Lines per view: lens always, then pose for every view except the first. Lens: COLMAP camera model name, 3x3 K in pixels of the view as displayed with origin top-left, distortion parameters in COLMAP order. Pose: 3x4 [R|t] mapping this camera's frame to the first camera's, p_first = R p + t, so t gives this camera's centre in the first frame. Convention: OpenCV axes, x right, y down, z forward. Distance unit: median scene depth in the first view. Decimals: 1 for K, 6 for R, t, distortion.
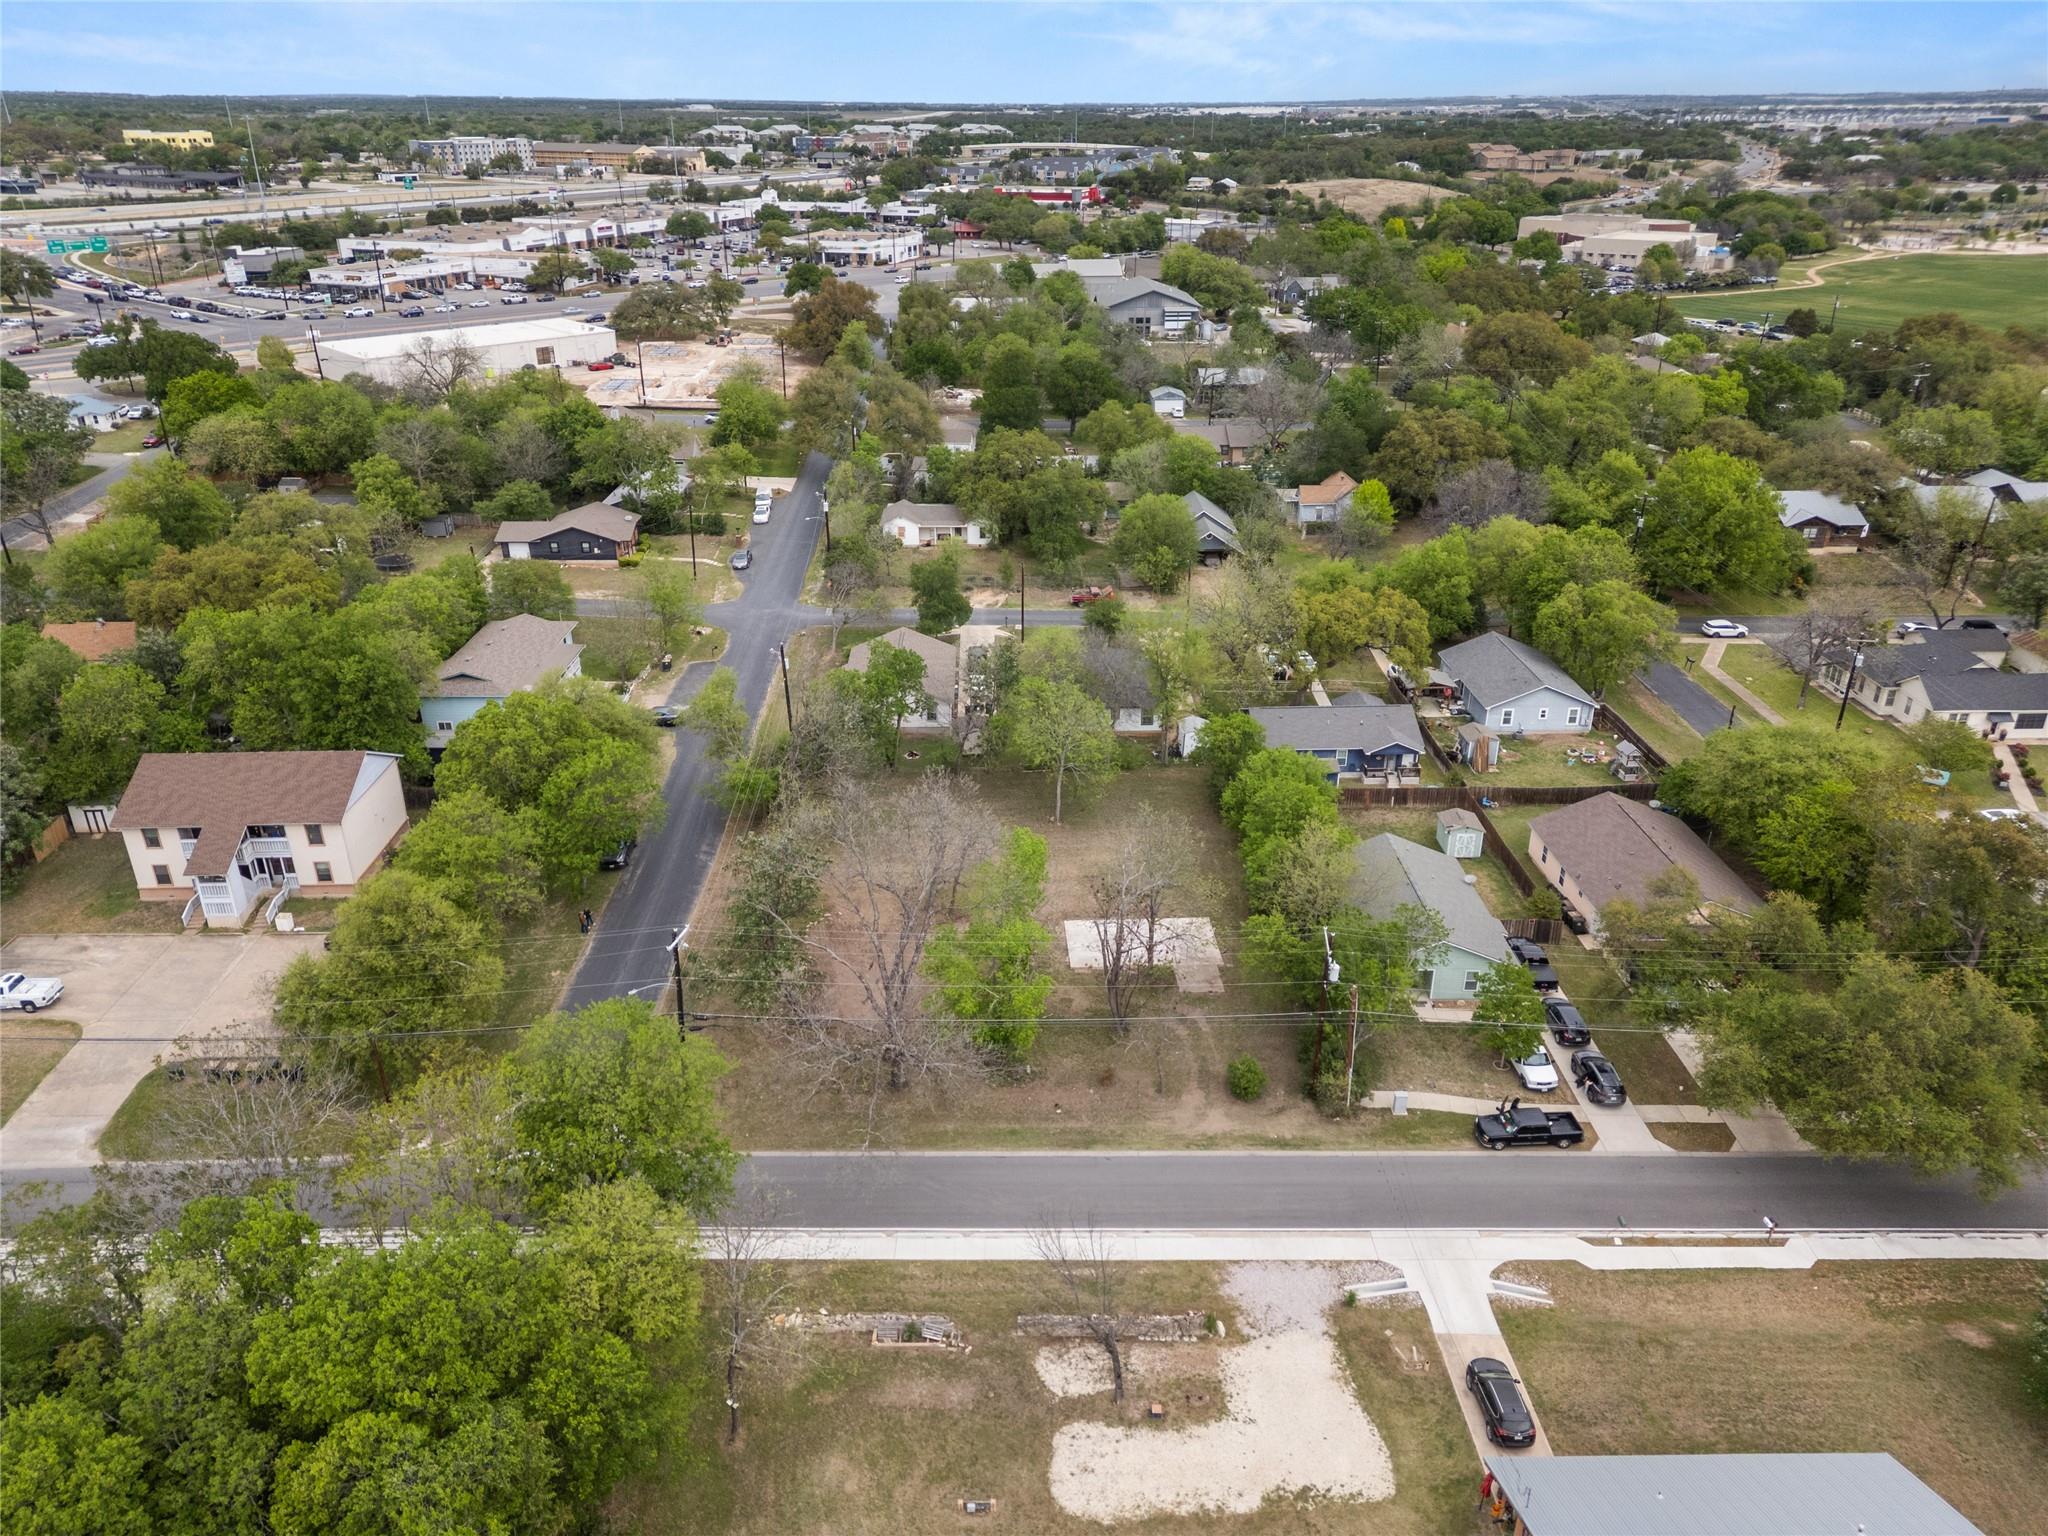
lens RADIAL K [[1421.2, 0, 1020.7], [0, 1421.2, 776.7], [0, 0, 1]] dist [0.050052, -0.028999]
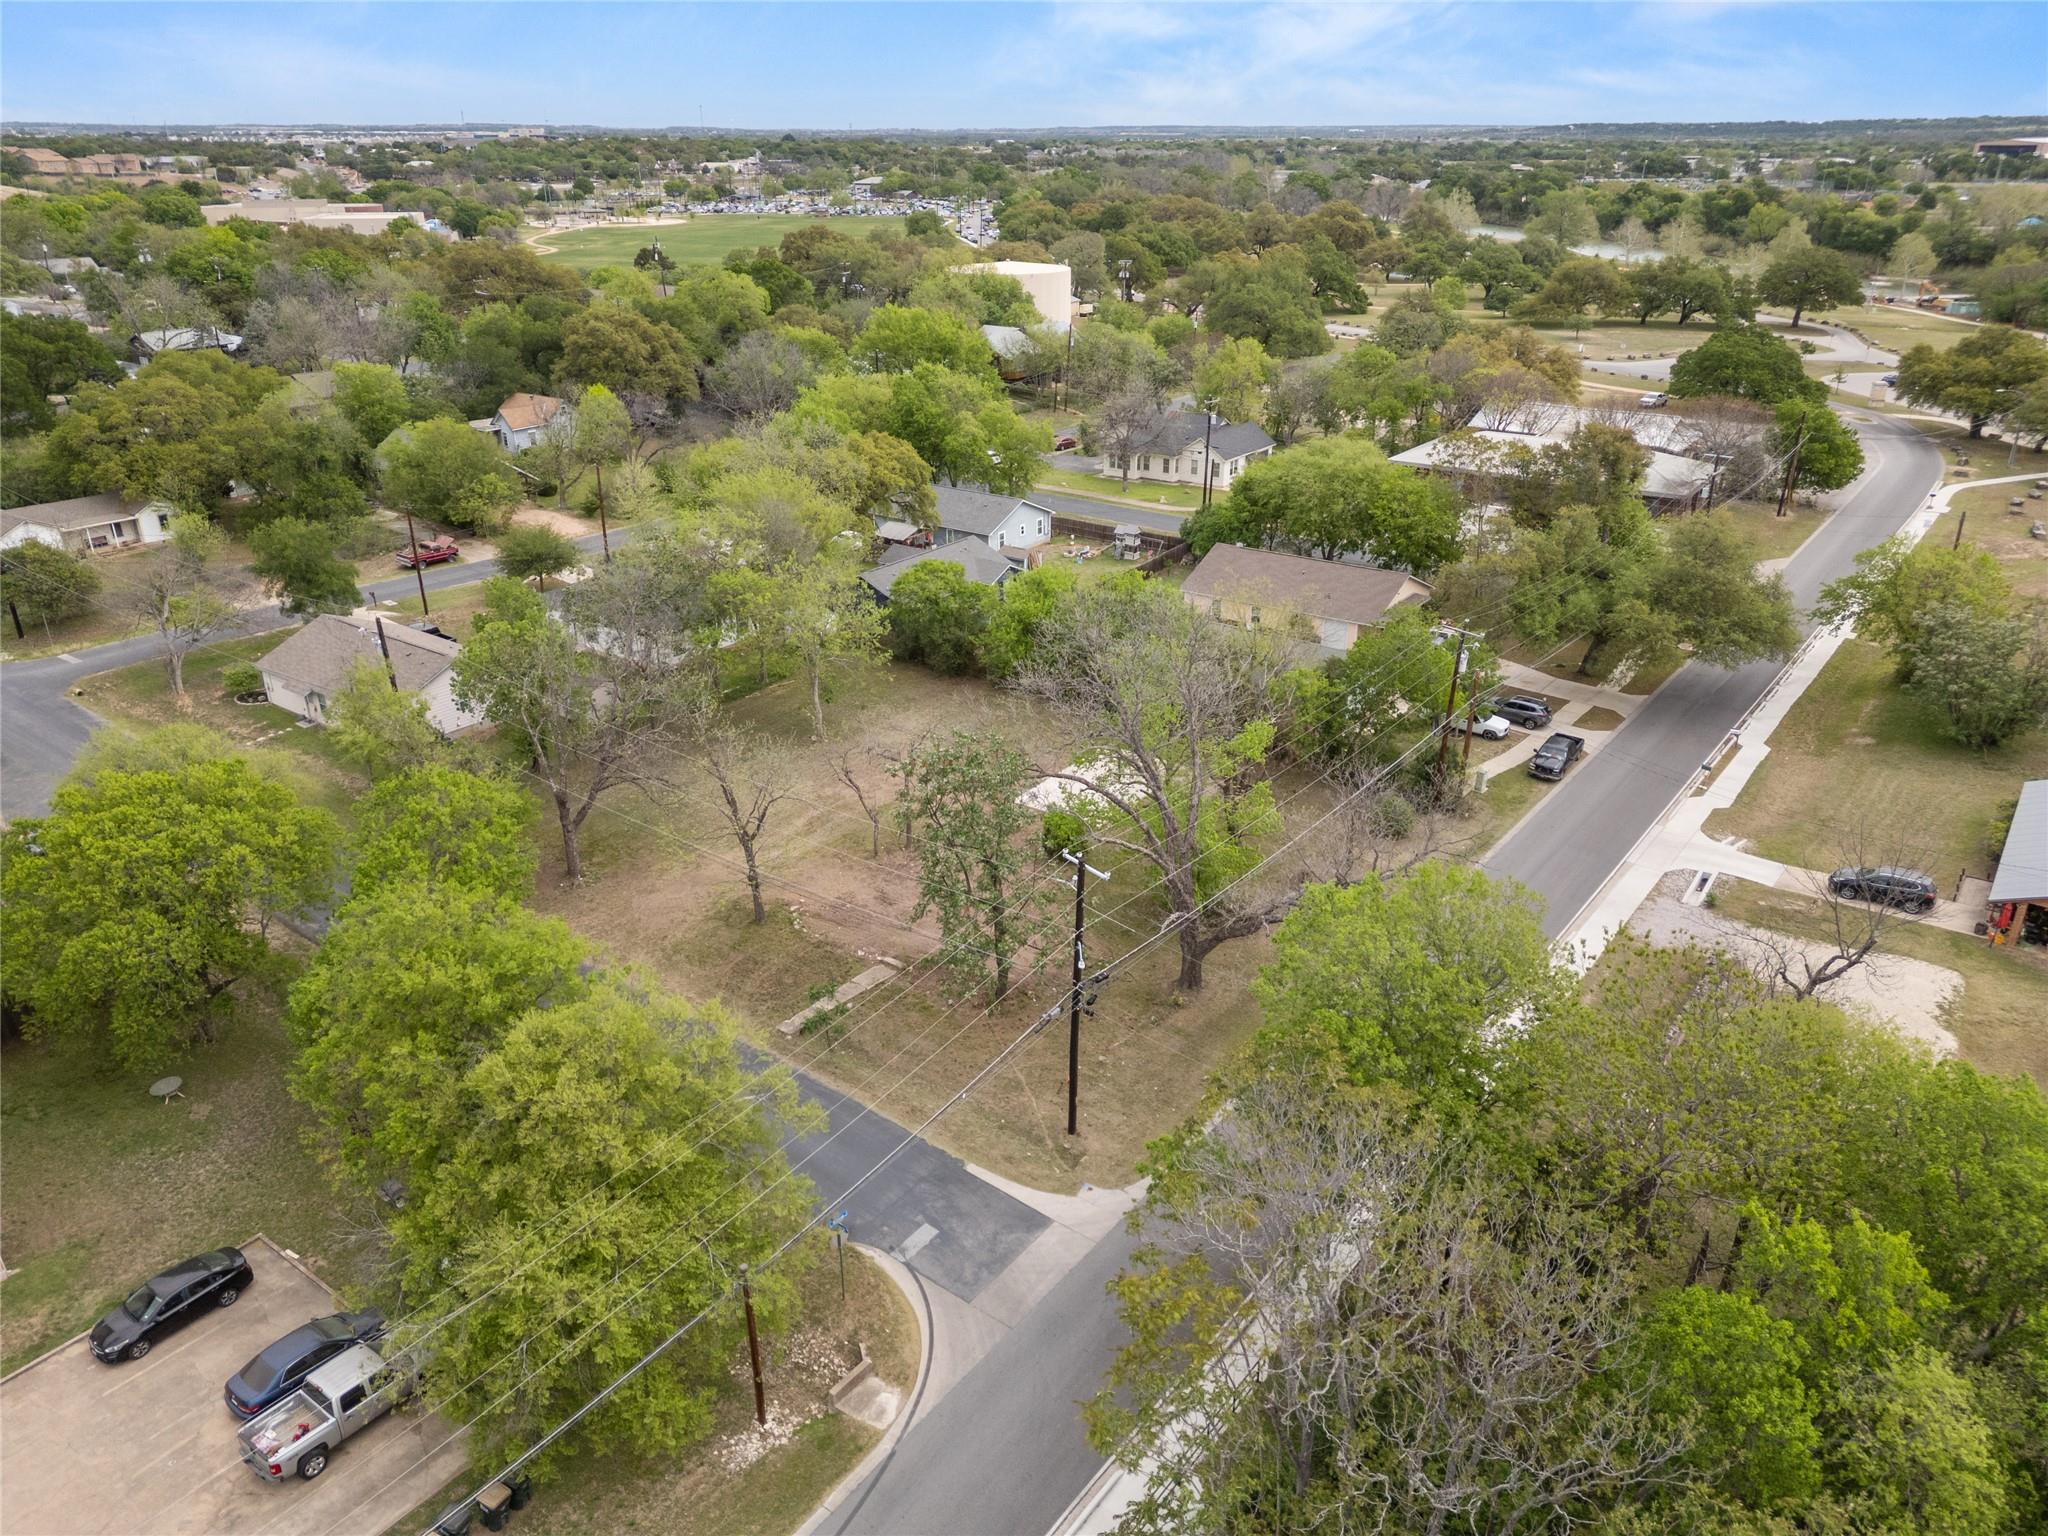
lens RADIAL K [[1421.2, 0, 1021.8], [0, 1421.2, 766.6], [0, 0, 1]] dist [0.050052, -0.028999]
pose [[0.616752, -0.317103, 0.720460, -0.325577], [0.334284, 0.934147, 0.124990, -0.009656], [-0.712651, 0.163751, 0.682140, 0.256768]]
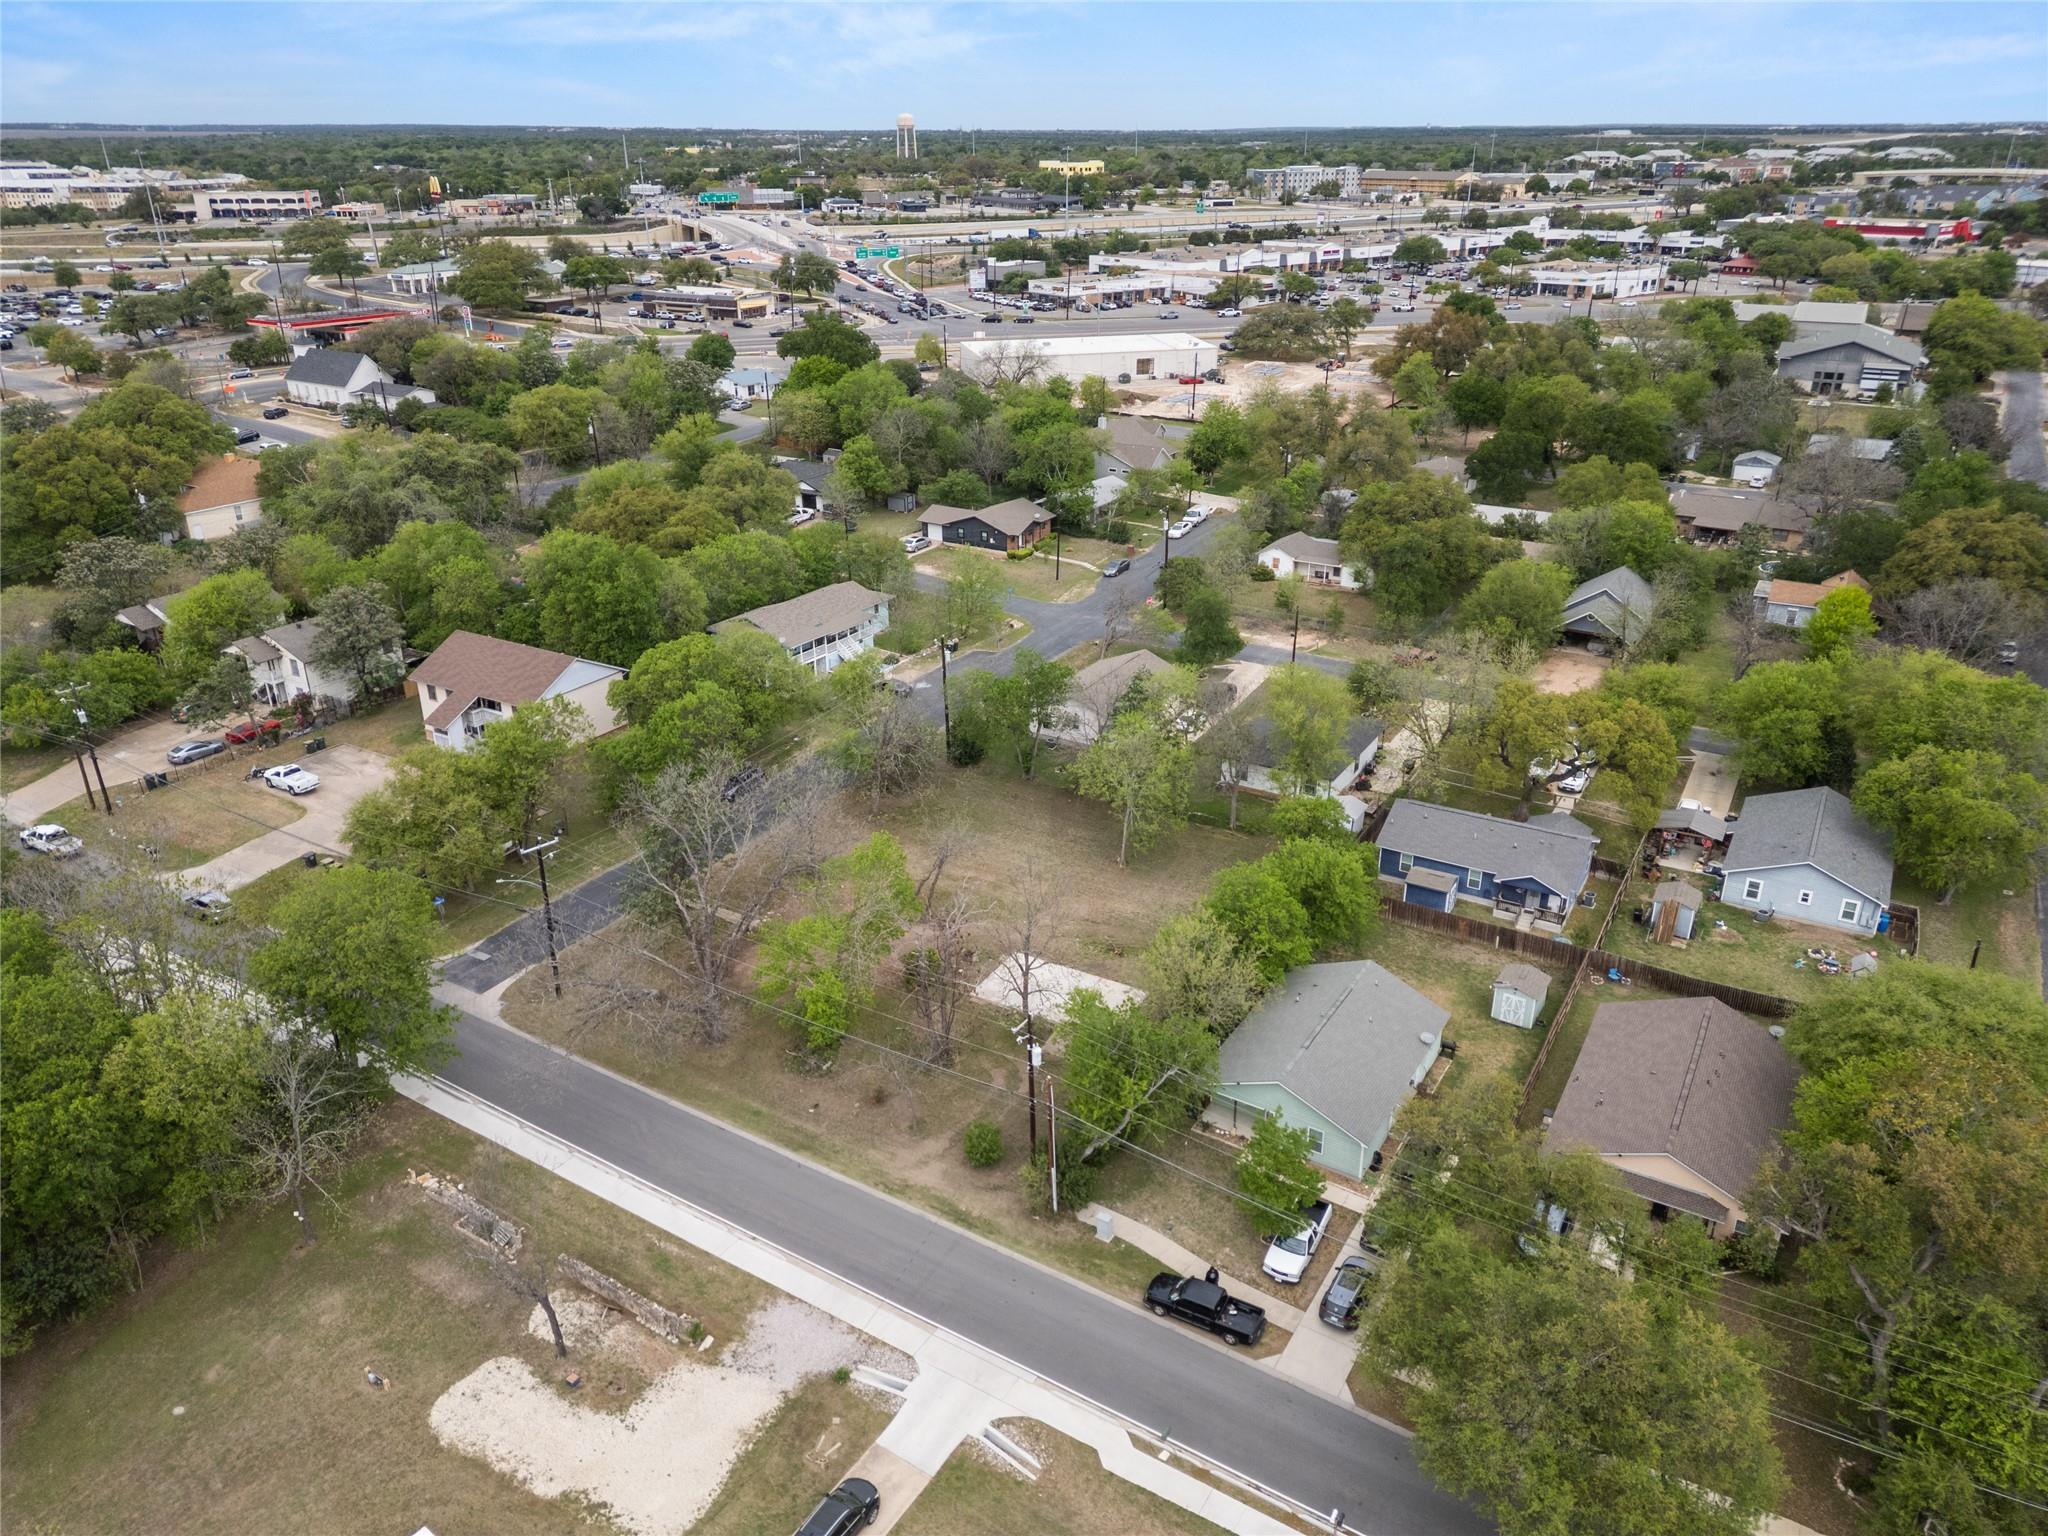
lens RADIAL K [[1421.2, 0, 1022.6], [0, 1421.2, 768.4], [0, 0, 1]] dist [0.050052, -0.028999]
pose [[0.844593, 0.215128, -0.490287, 0.288825], [-0.225347, 0.973499, 0.038957, -0.036150], [0.485675, 0.077582, 0.870690, 0.083154]]
